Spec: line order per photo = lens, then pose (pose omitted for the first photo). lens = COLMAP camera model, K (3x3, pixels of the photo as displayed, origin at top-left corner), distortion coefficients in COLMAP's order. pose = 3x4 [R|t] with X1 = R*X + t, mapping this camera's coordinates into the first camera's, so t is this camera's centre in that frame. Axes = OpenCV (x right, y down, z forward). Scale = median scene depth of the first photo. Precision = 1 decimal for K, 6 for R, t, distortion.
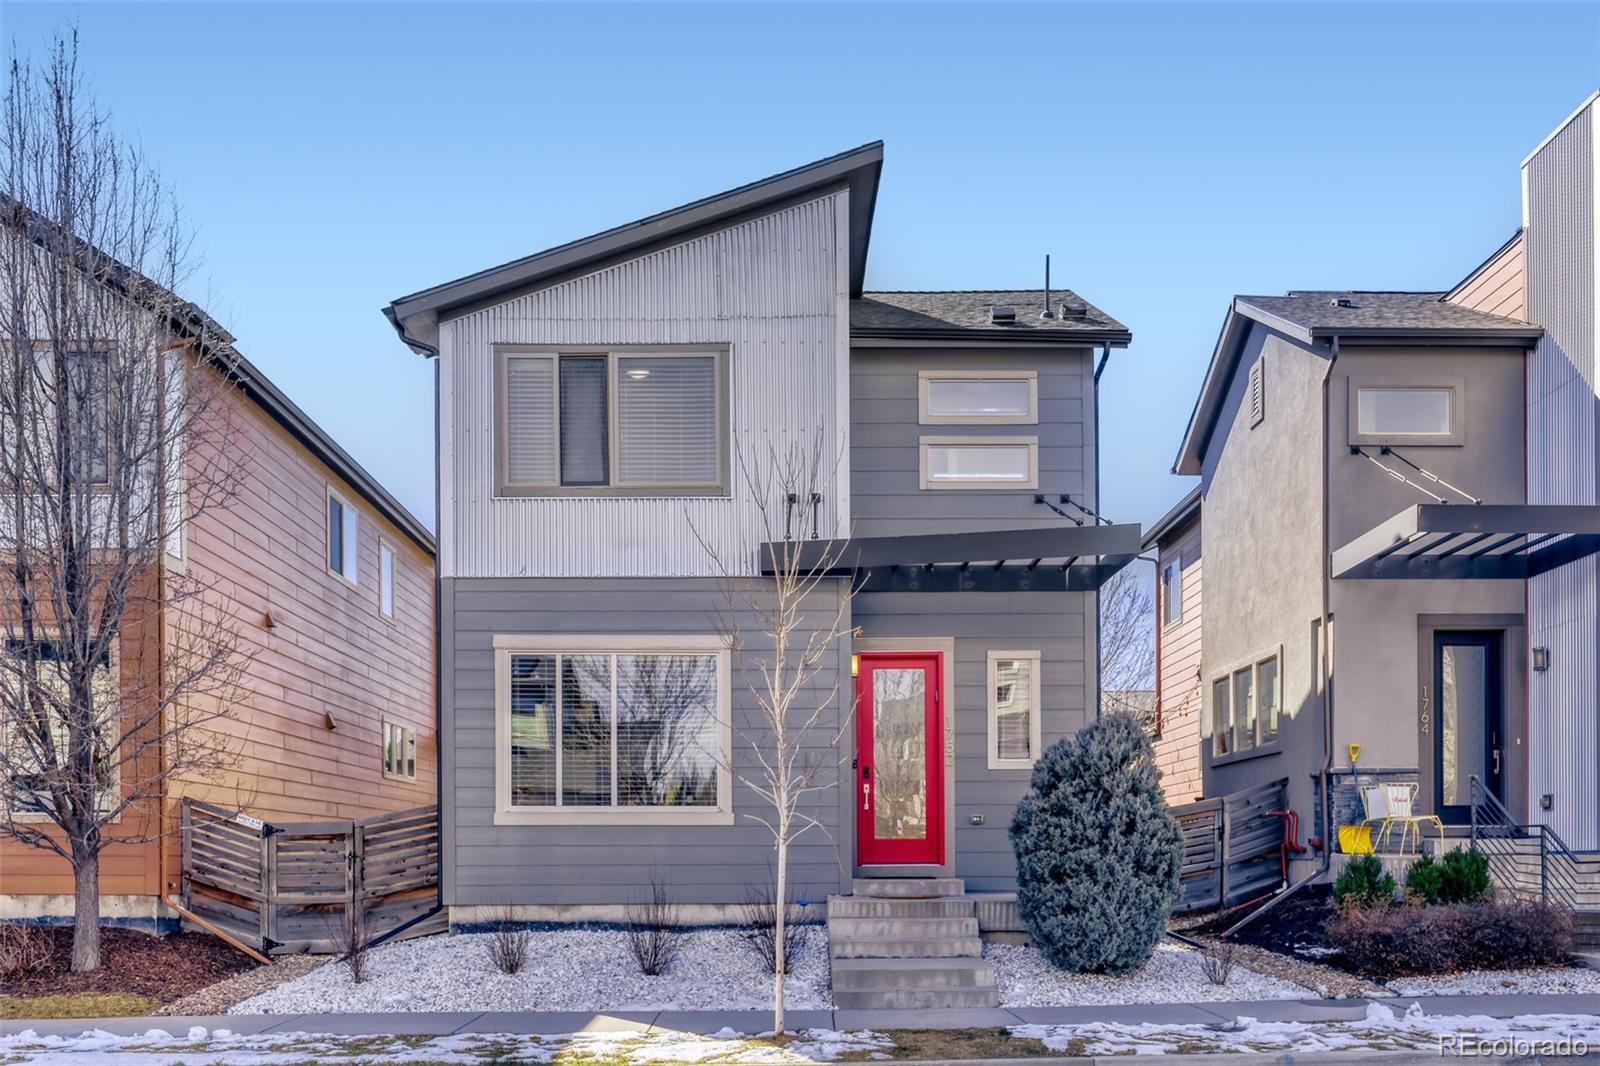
lens RADIAL K [[1472.9, 0, 800.0], [0, 1472.9, 533.0], [0, 0, 1]] dist [-0.005464, 0.002824]
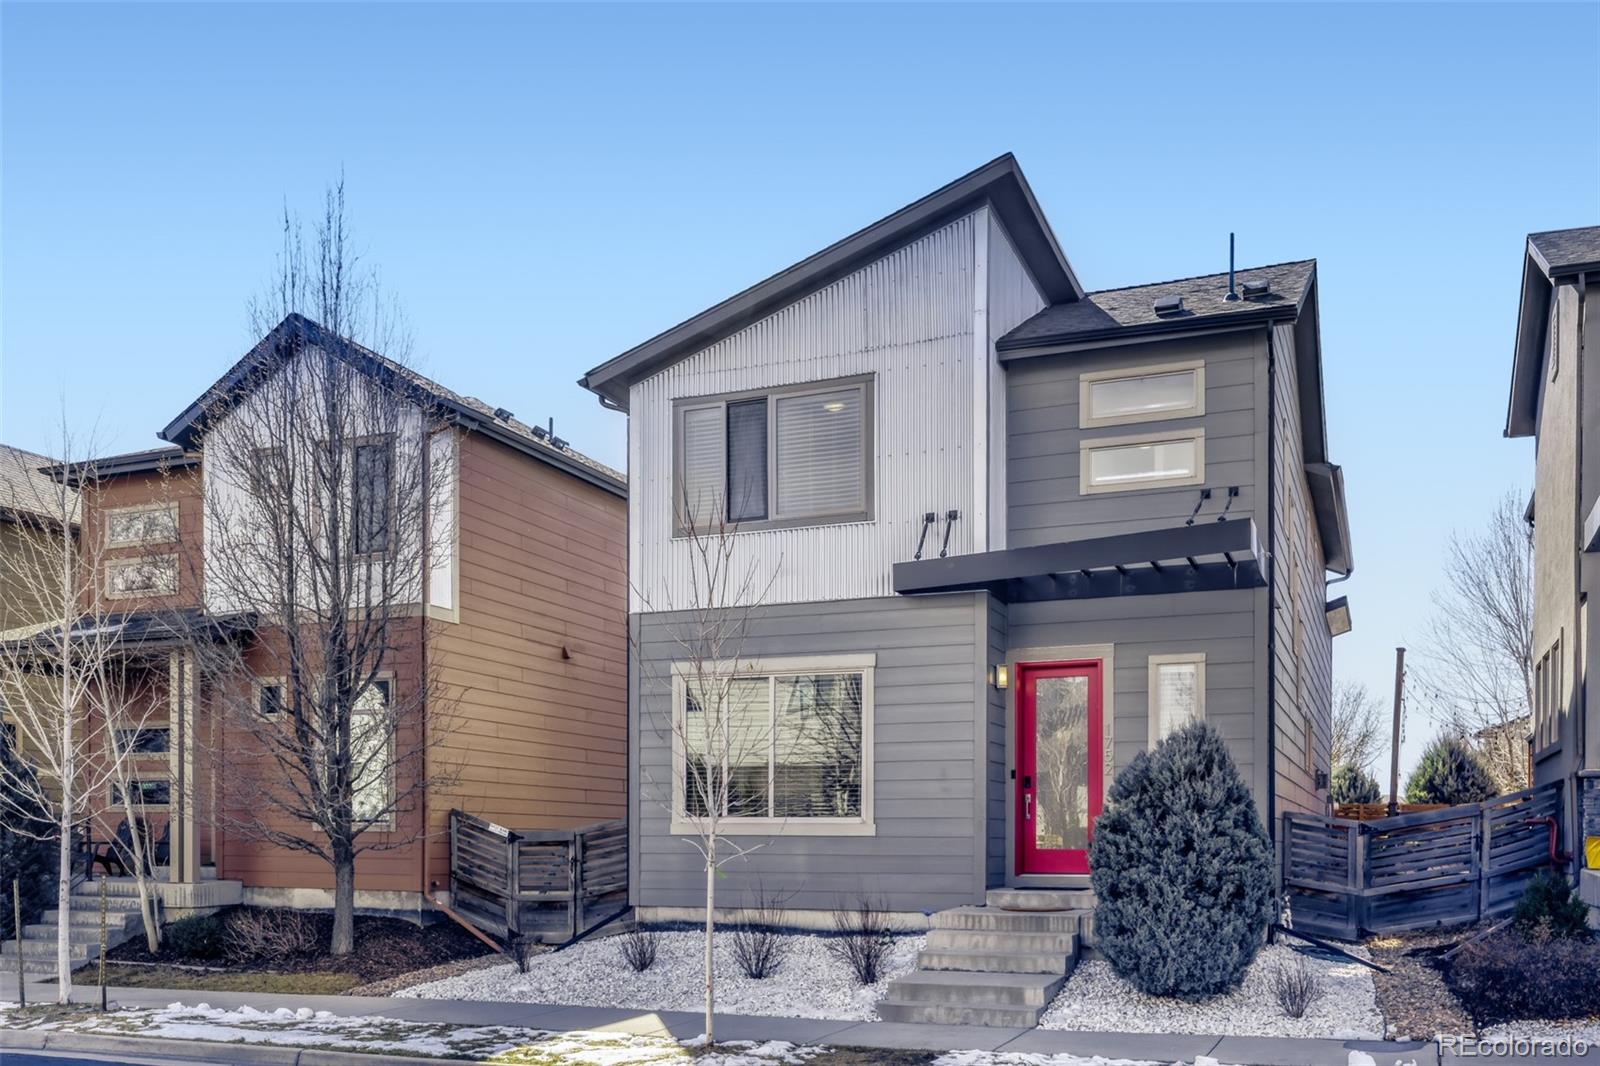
lens RADIAL K [[1412.7, 0, 800.0], [0, 1412.7, 533.0], [0, 0, 1]] dist [-0.001936, -0.004591]
pose [[0.918199, -0.076932, -0.388577, 0.307327], [0.078336, 0.996852, -0.012256, -0.007992], [0.388296, -0.019186, 0.921335, 0.057229]]
